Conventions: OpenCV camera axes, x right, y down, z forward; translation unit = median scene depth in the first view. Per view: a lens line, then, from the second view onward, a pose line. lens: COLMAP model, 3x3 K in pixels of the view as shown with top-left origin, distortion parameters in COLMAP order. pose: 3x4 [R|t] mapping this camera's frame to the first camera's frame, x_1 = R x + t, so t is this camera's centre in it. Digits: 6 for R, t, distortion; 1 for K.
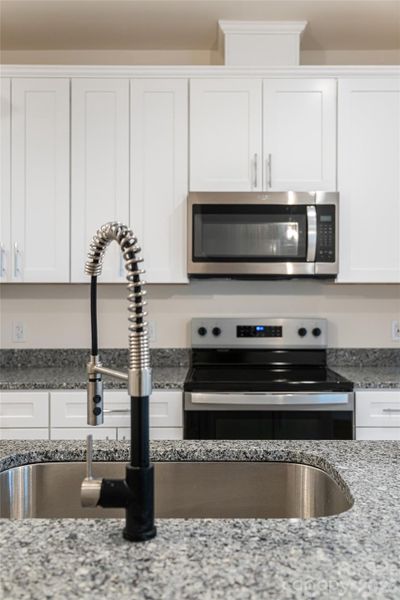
lens RADIAL K [[465.3, 0, 199.5], [0, 465.3, 309.5], [0, 0, 1]] dist [0.009521, 0.005307]
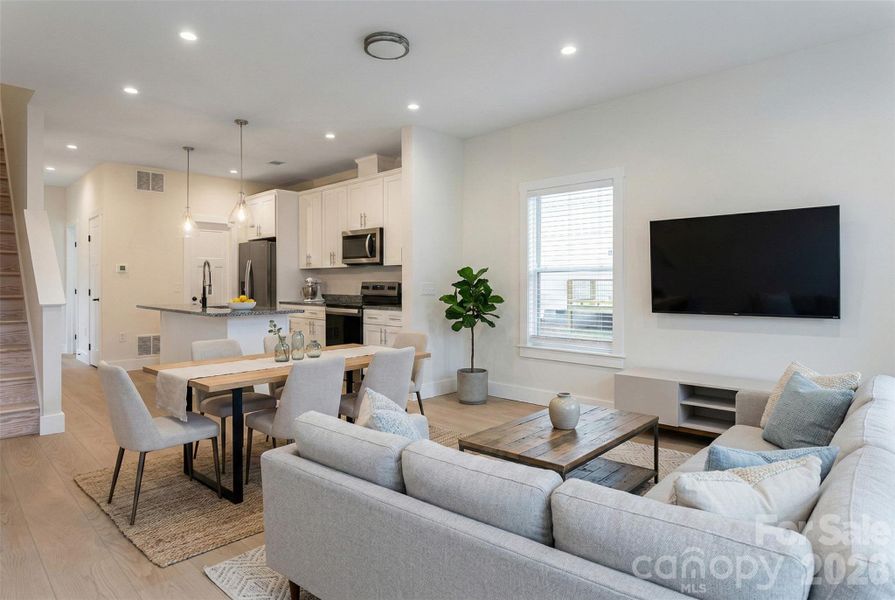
lens RADIAL K [[512.9, 0, 447.5], [0, 512.9, 300.0], [0, 0, 1]] dist [-0.055007, 0.000295]
pose [[0.711150, 0.026583, -0.702538, 2.267882], [-0.007273, 0.999510, 0.030459, 0.031145], [0.703003, -0.016551, 0.710994, -0.566971]]
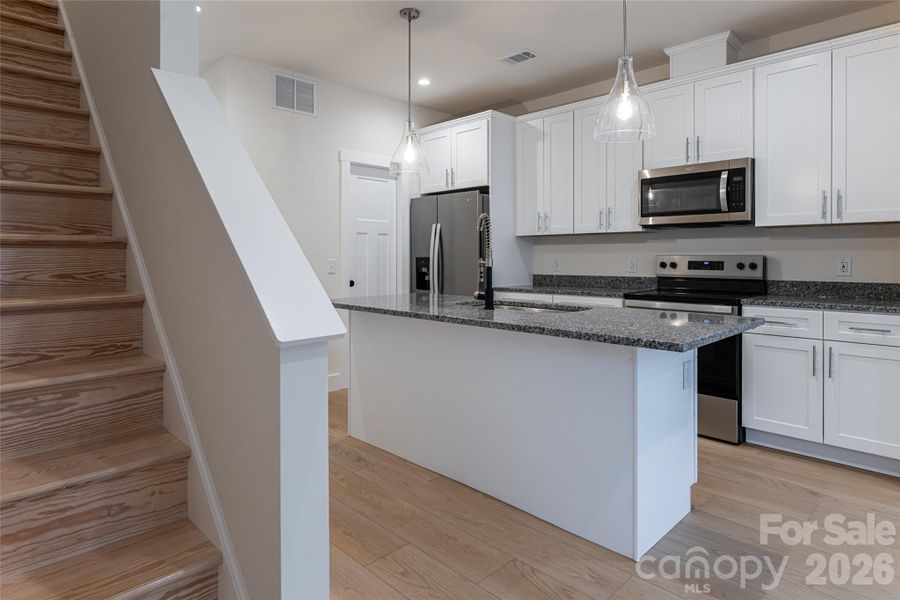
lens RADIAL K [[509.2, 0, 449.1], [0, 509.2, 260.6], [0, 0, 1]] dist [-0.001362, -0.000316]
pose [[0.696189, 0.003608, -0.717850, 0.708821], [-0.001073, 0.999991, 0.003986, 0.030978], [0.717858, -0.002005, 0.696187, -0.572212]]
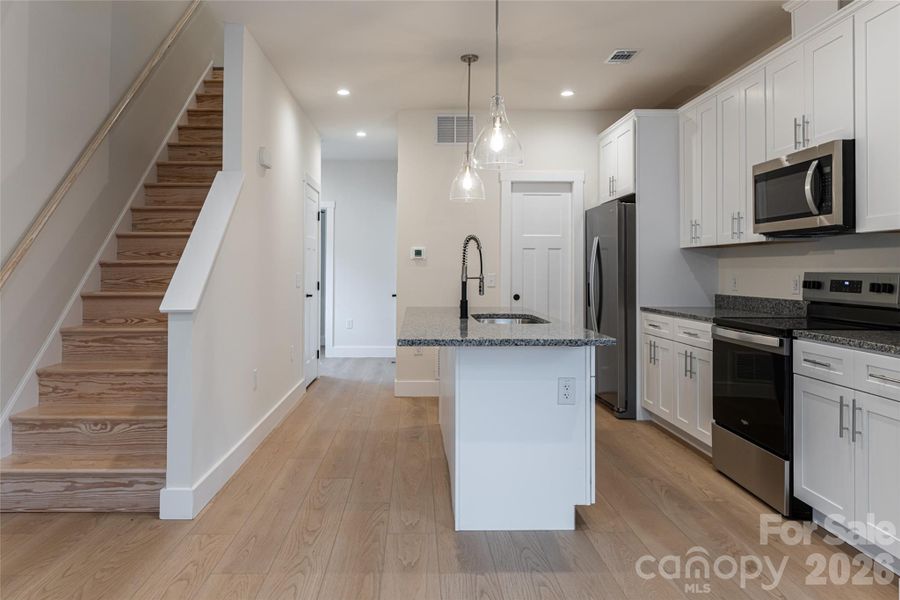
lens RADIAL K [[618.2, 0, 418.5], [0, 618.2, 262.7], [0, 0, 1]] dist [0.006708, 0.005481]
pose [[0.003708, -0.012712, -0.999912, 1.510580], [-0.006144, 0.999900, -0.012735, 0.022545], [0.999974, 0.006190, 0.003630, 0.125125]]
